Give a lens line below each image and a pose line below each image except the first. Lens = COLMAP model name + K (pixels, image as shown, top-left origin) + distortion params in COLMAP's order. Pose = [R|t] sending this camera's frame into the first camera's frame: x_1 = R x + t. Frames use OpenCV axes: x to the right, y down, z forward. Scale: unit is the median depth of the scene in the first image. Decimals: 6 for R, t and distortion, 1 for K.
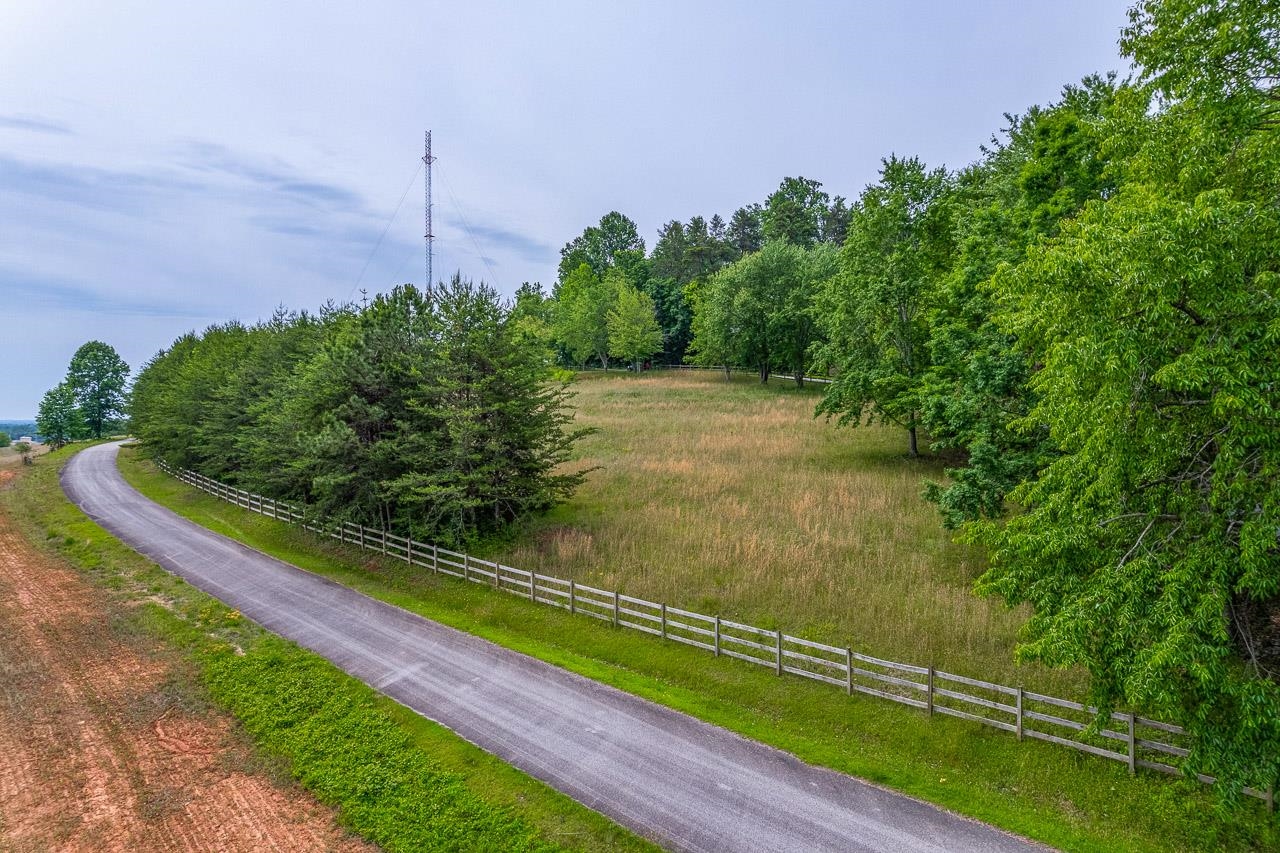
lens RADIAL K [[834.5, 0, 628.0], [0, 834.5, 454.9], [0, 0, 1]] dist [-0.073653, 0.066284]
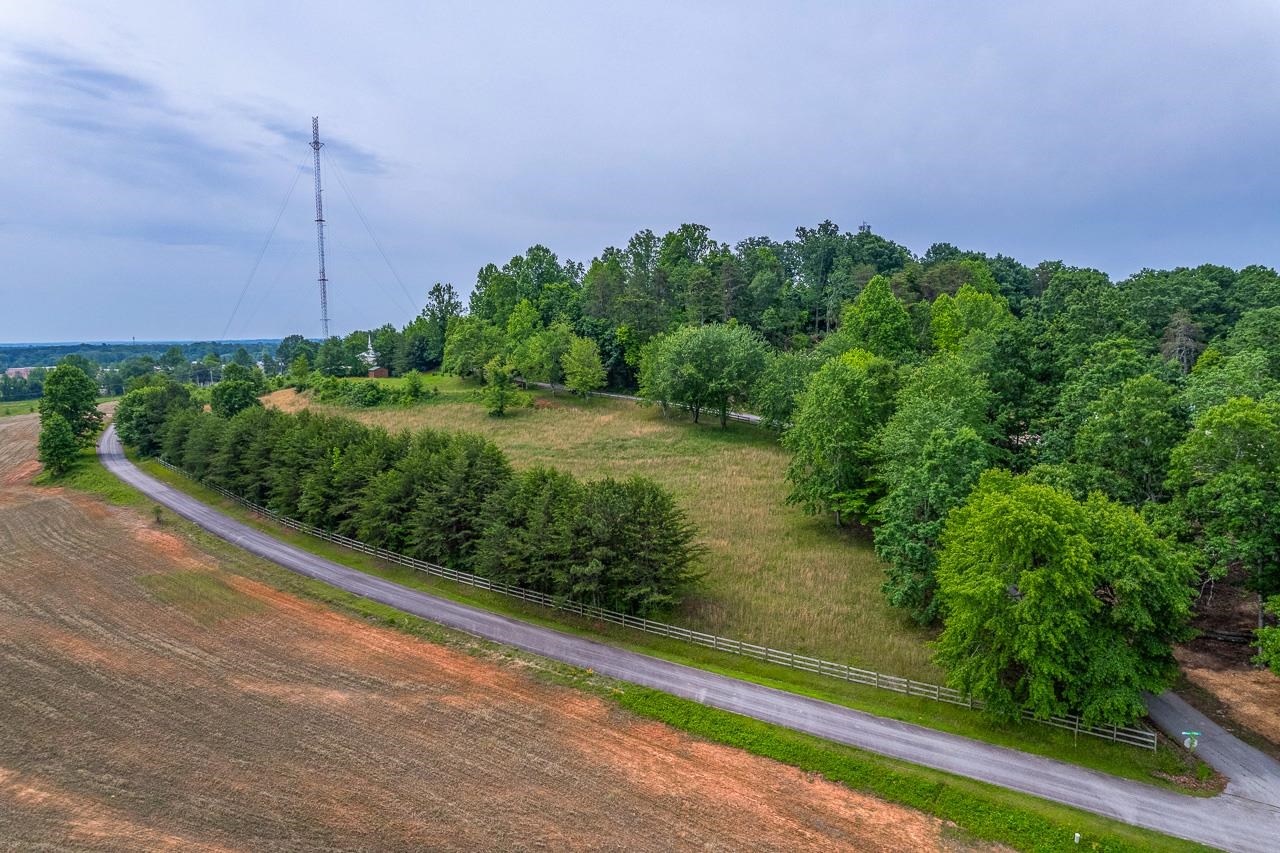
lens RADIAL K [[834.5, 0, 632.0], [0, 834.5, 447.1], [0, 0, 1]] dist [-0.073653, 0.066284]
pose [[0.975427, -0.036173, 0.217335, -0.563771], [0.017180, 0.995915, 0.088651, -0.396181], [-0.219654, -0.082739, 0.972063, -0.742707]]
